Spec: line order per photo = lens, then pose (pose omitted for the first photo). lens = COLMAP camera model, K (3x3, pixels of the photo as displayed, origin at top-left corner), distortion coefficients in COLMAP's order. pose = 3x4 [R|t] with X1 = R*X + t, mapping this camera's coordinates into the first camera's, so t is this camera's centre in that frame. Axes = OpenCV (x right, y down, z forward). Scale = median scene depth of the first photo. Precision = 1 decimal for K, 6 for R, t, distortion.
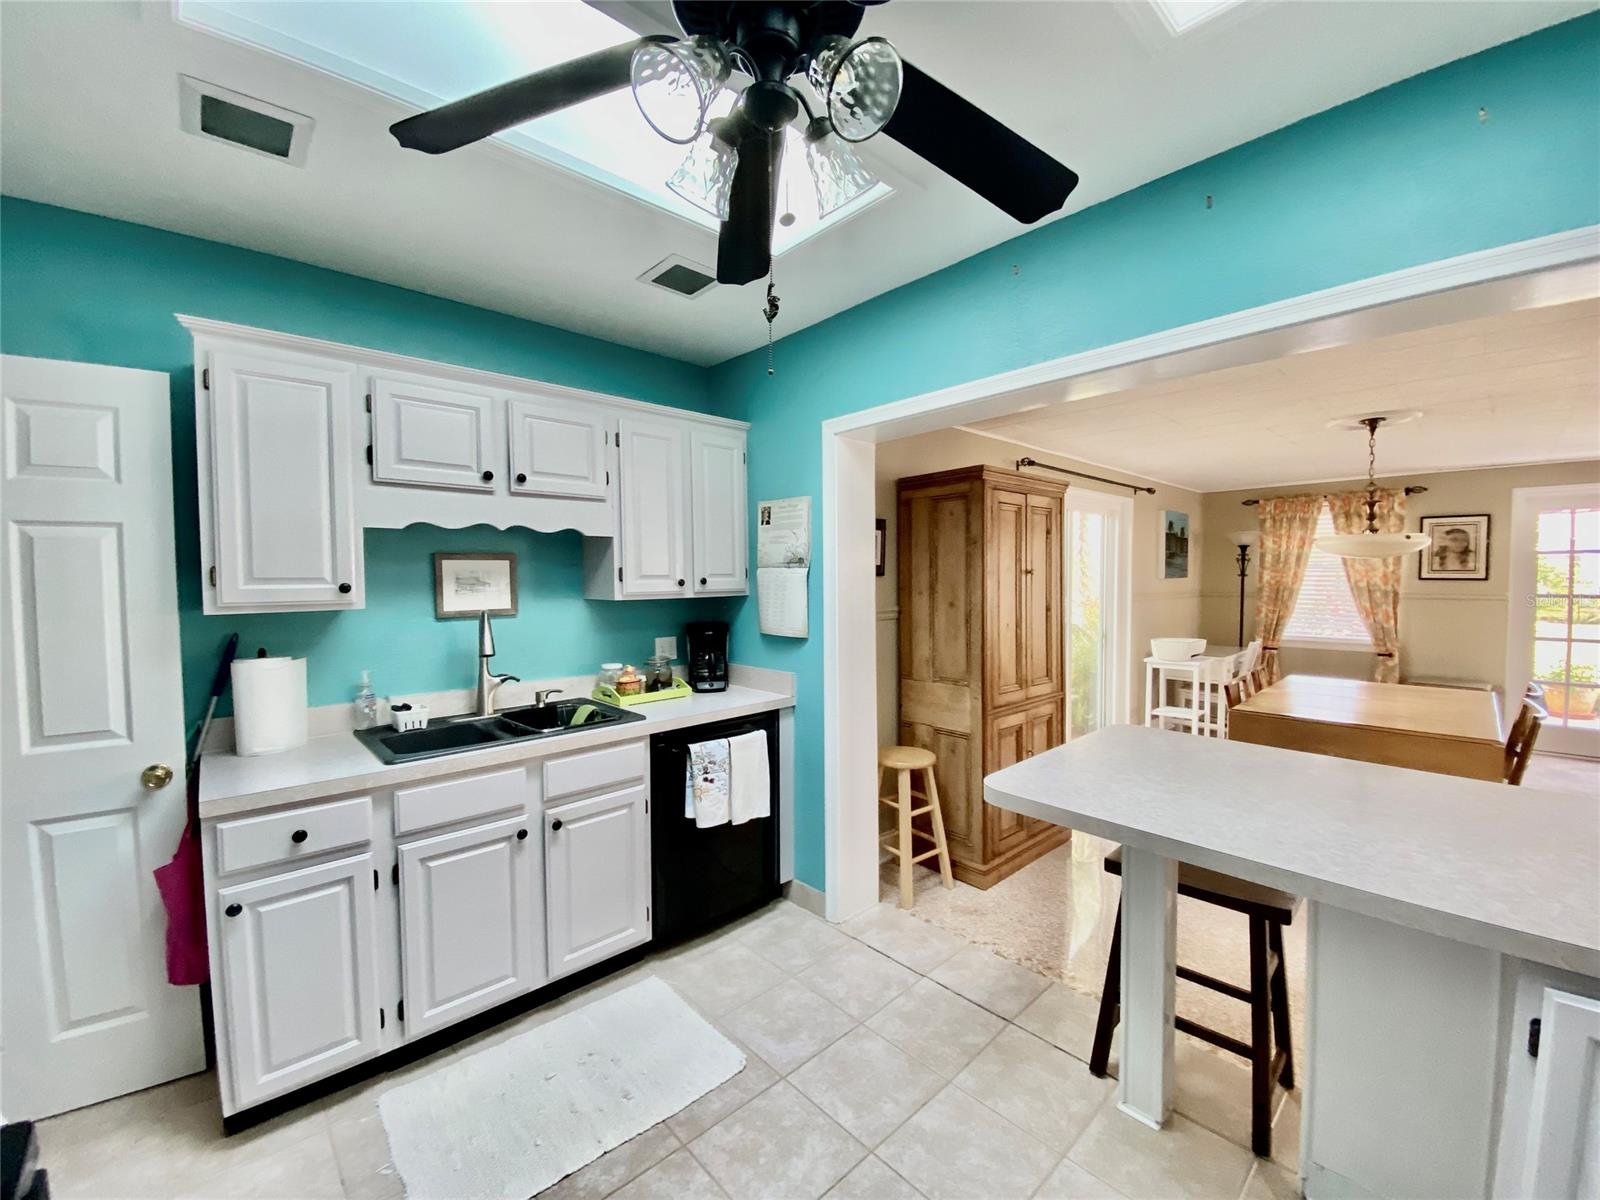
lens RADIAL K [[635.0, 0, 791.2], [0, 635.0, 600.8], [0, 0, 1]] dist [-0.020590, -0.005175]
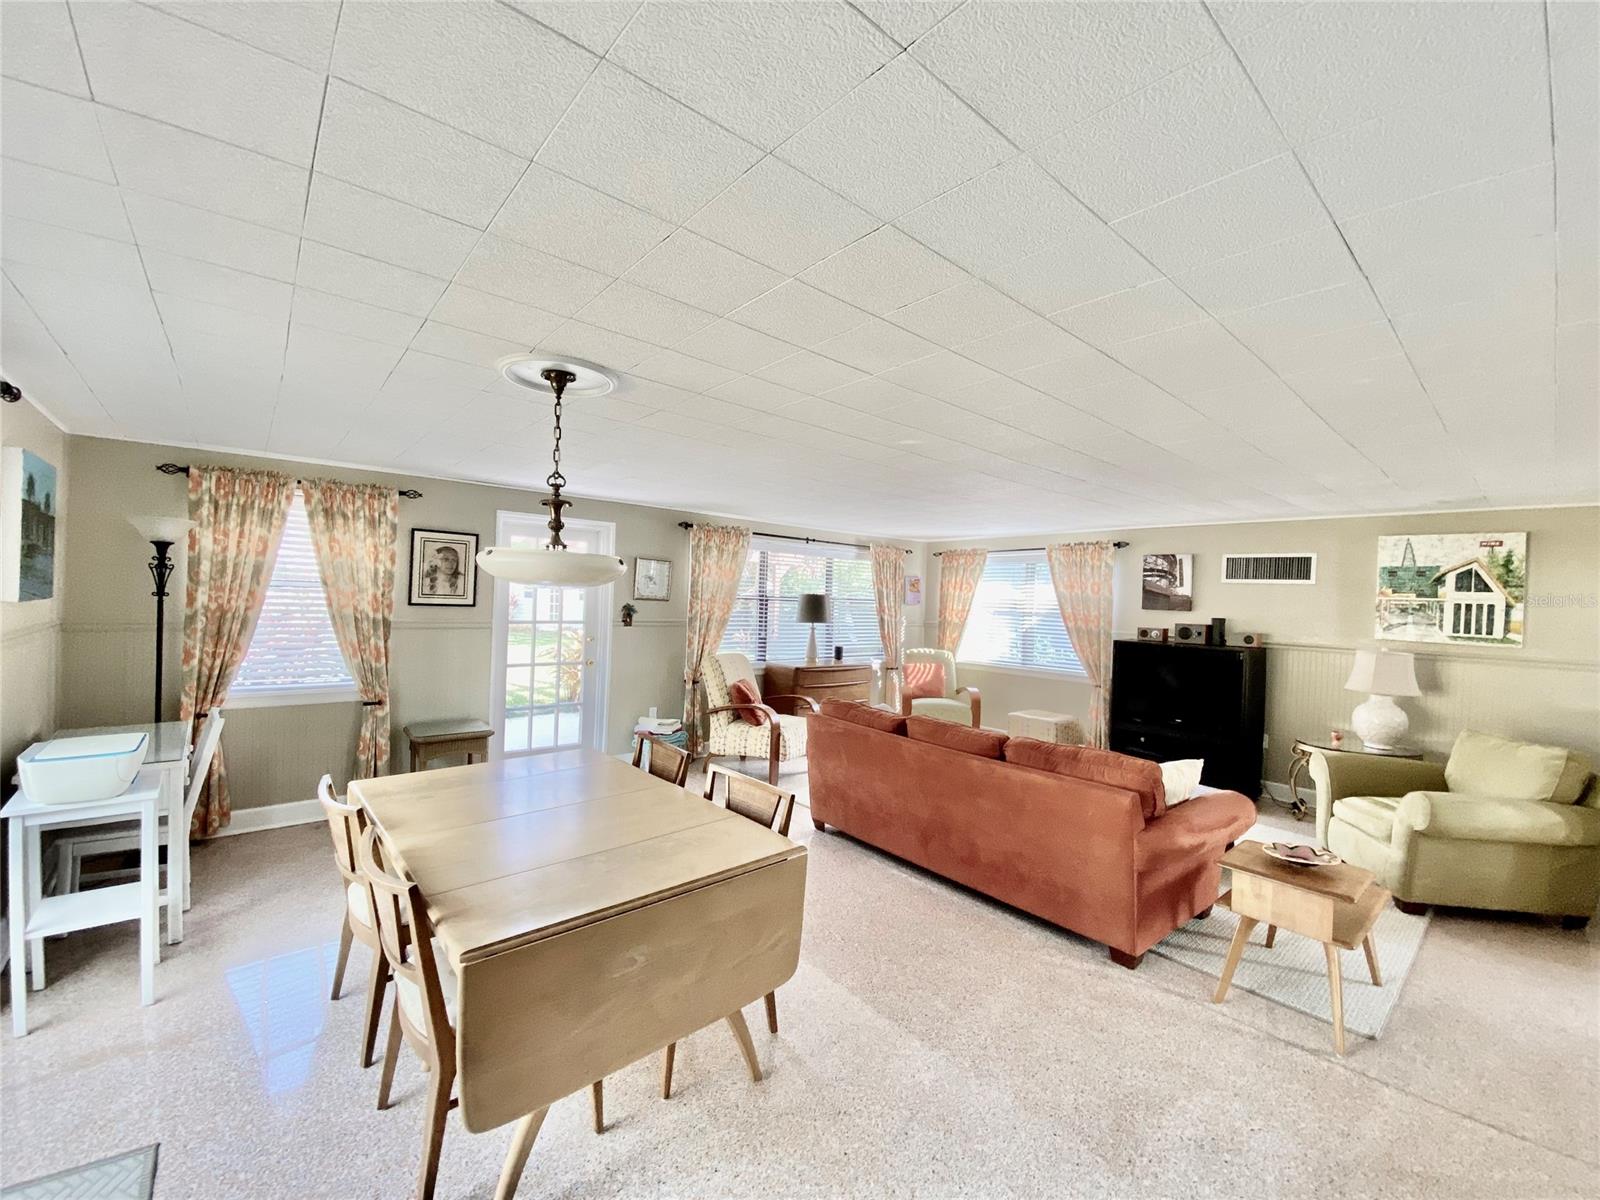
lens RADIAL K [[644.6, 0, 797.3], [0, 644.6, 598.5], [0, 0, 1]] dist [-0.019988, -0.005358]
pose [[0.004148, 0.005212, 0.999978, 0.172555], [0.004976, 0.999974, -0.005232, -0.034901], [-0.999979, 0.004998, 0.004122, 0.473987]]
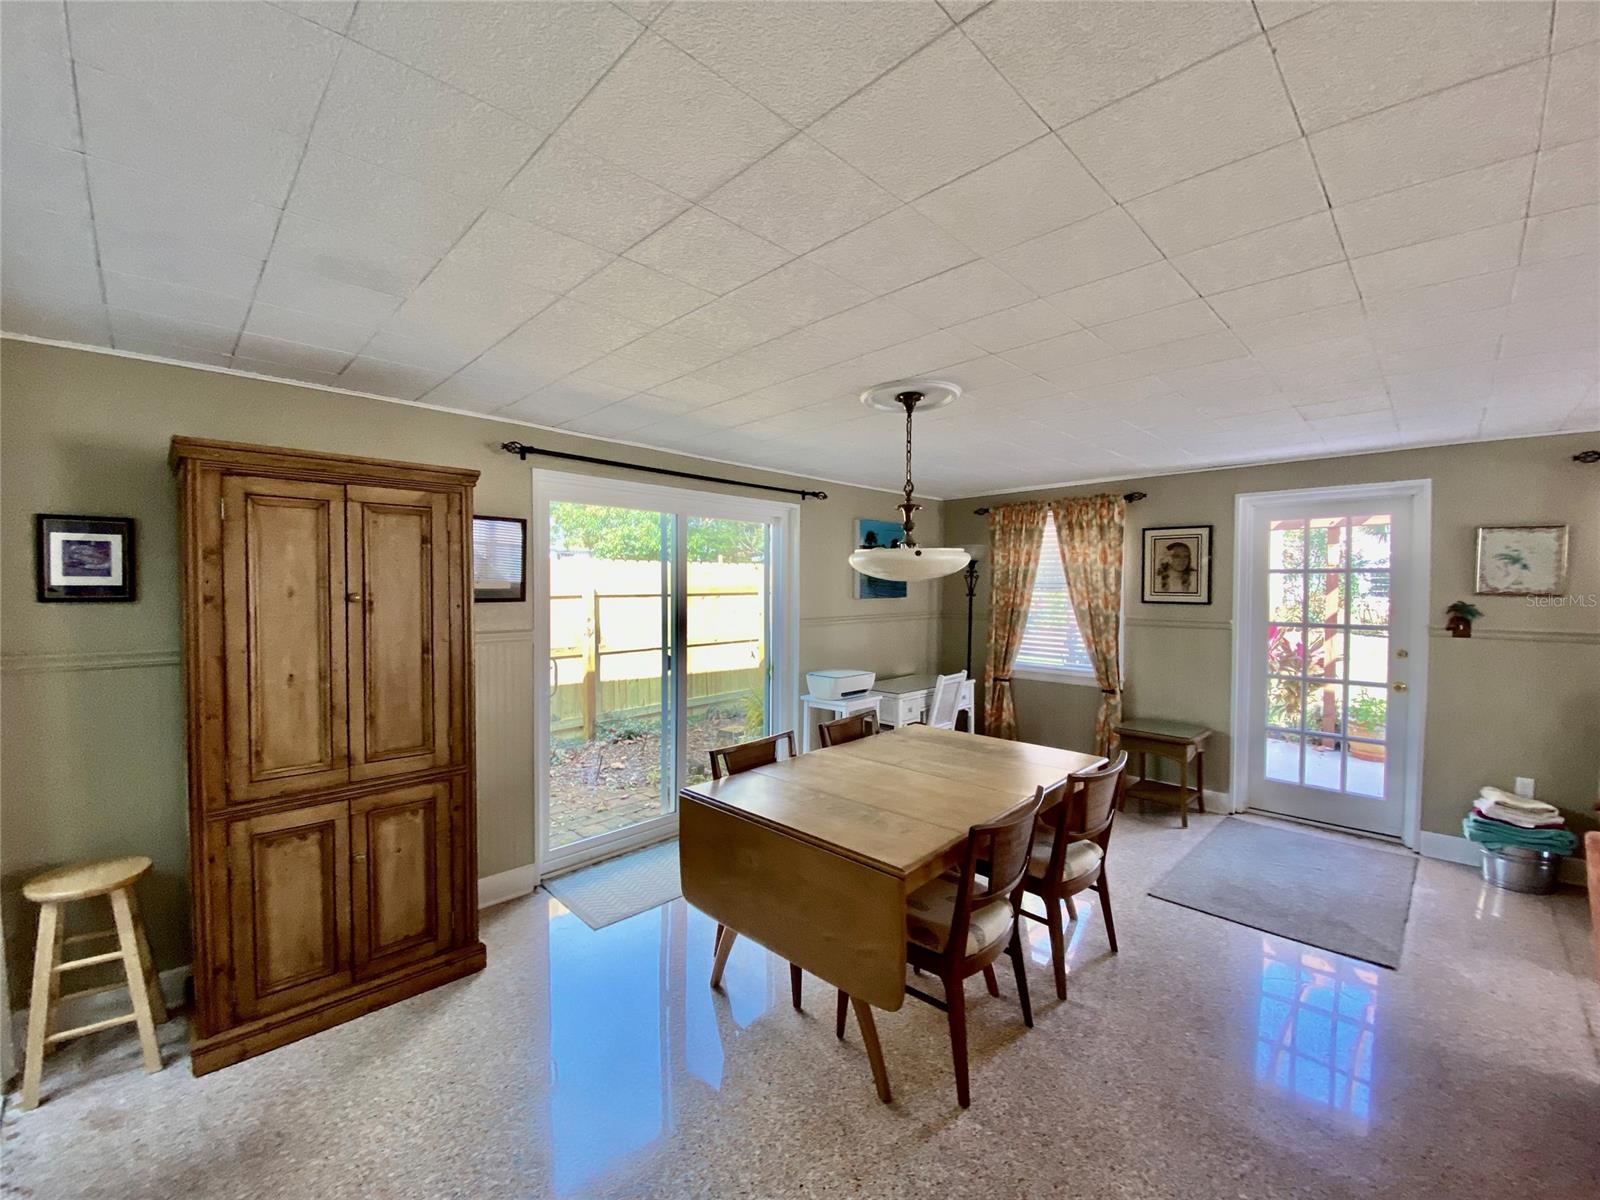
lens RADIAL K [[635.0, 0, 784.6], [0, 635.0, 597.4], [0, 0, 1]] dist [-0.020590, -0.005175]
pose [[0.998379, 0.005995, 0.056591, 0.467127], [-0.004919, 0.999805, -0.019135, -0.022037], [-0.056695, 0.018826, 0.998214, 0.162531]]
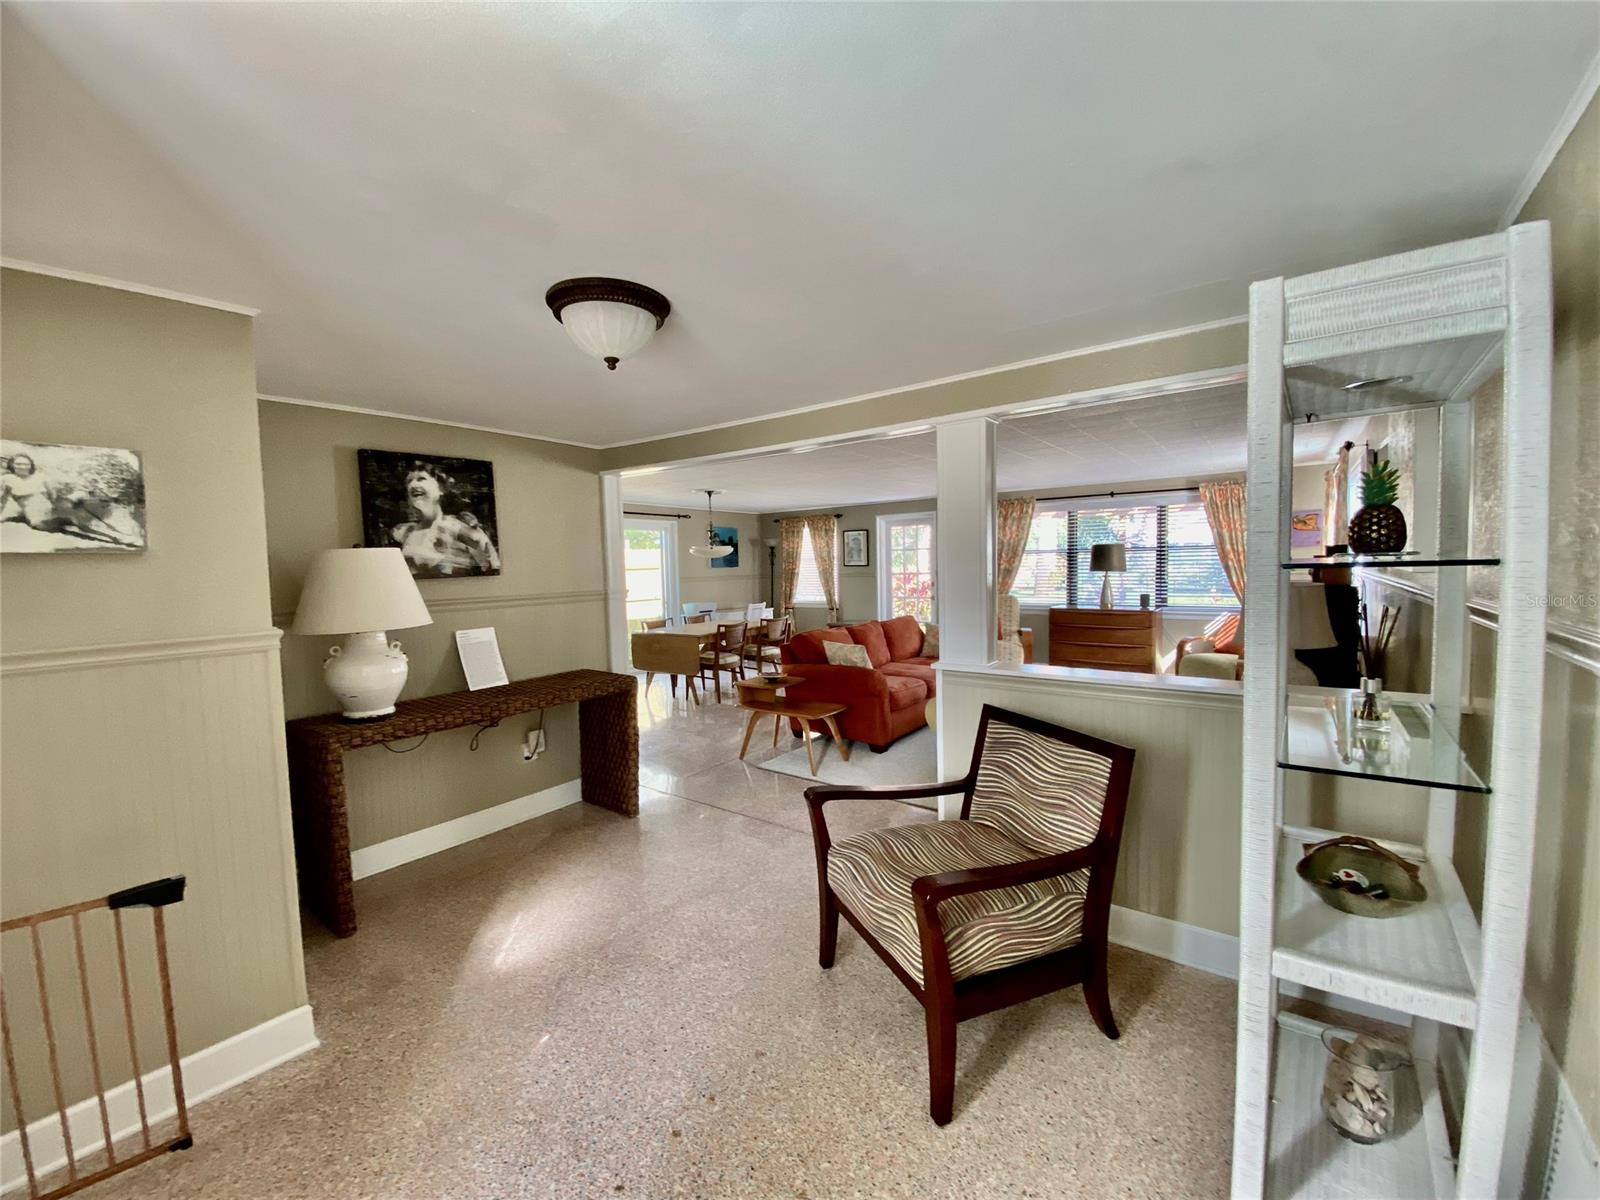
lens RADIAL K [[635.0, 0, 791.4], [0, 635.0, 610.4], [0, 0, 1]] dist [-0.020590, -0.005175]
pose [[0.978574, -0.031528, 0.203465, 0.480224], [0.025548, 0.999163, 0.031955, 0.030490], [-0.204302, -0.026072, 0.978561, -0.739478]]
